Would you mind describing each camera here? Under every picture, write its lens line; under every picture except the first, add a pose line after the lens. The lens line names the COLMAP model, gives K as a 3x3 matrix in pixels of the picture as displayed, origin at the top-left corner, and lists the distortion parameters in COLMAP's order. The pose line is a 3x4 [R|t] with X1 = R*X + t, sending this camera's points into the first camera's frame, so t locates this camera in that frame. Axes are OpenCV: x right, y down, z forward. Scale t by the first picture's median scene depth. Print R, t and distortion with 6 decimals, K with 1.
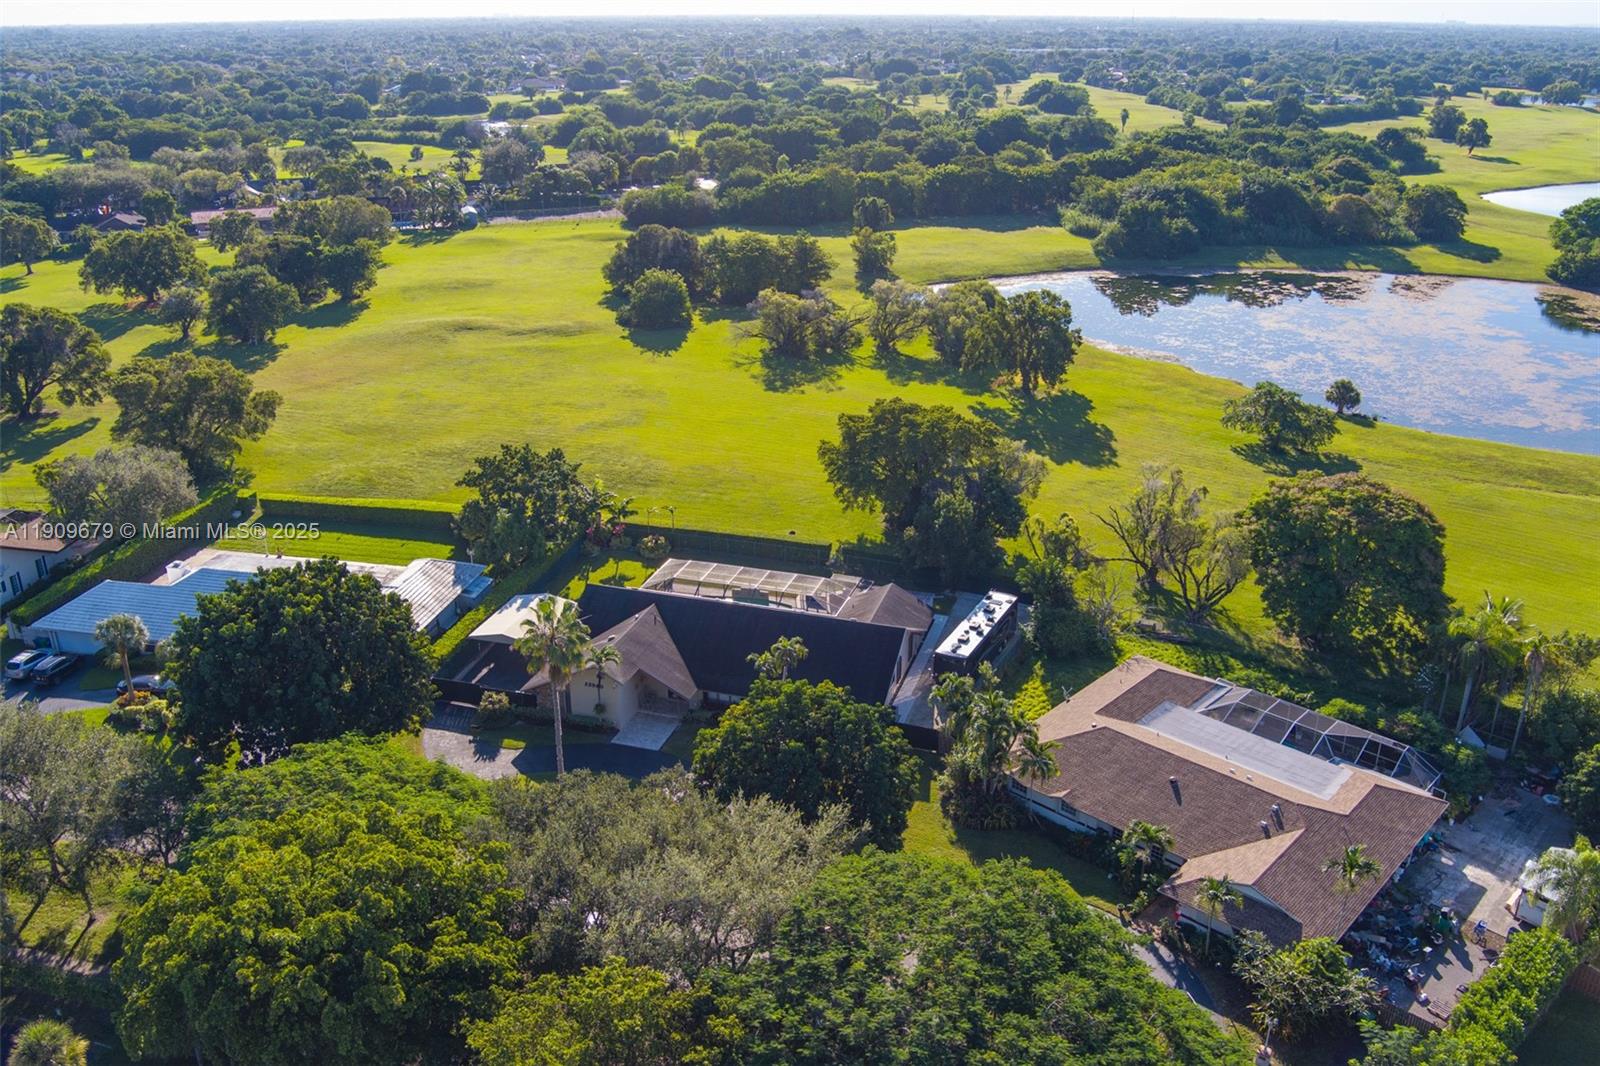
lens RADIAL K [[1292.2, 0, 800.0], [0, 1292.2, 533.0], [0, 0, 1]] dist [-0.089850, 0.036003]
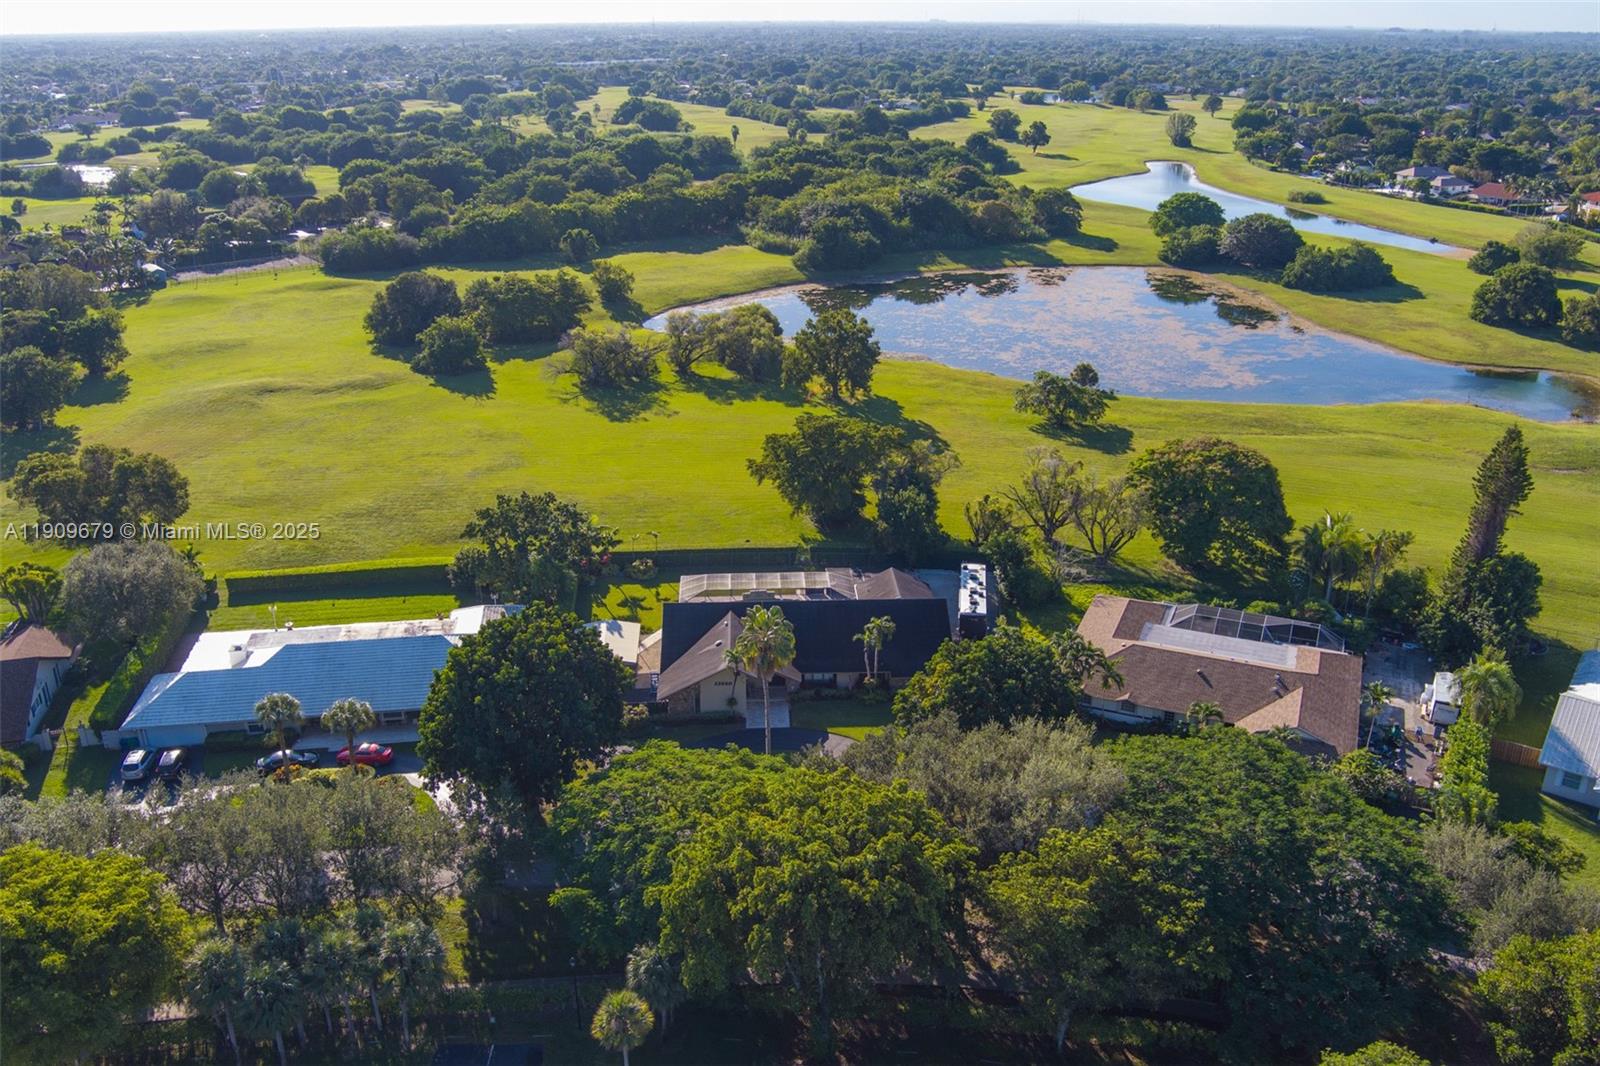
lens RADIAL K [[1292.2, 0, 800.0], [0, 1292.2, 533.0], [0, 0, 1]] dist [-0.089850, 0.036003]
pose [[0.938176, -0.129440, 0.321045, -0.159401], [0.130986, 0.991241, 0.016878, -0.010211], [-0.320418, 0.026217, 0.946913, -0.049976]]
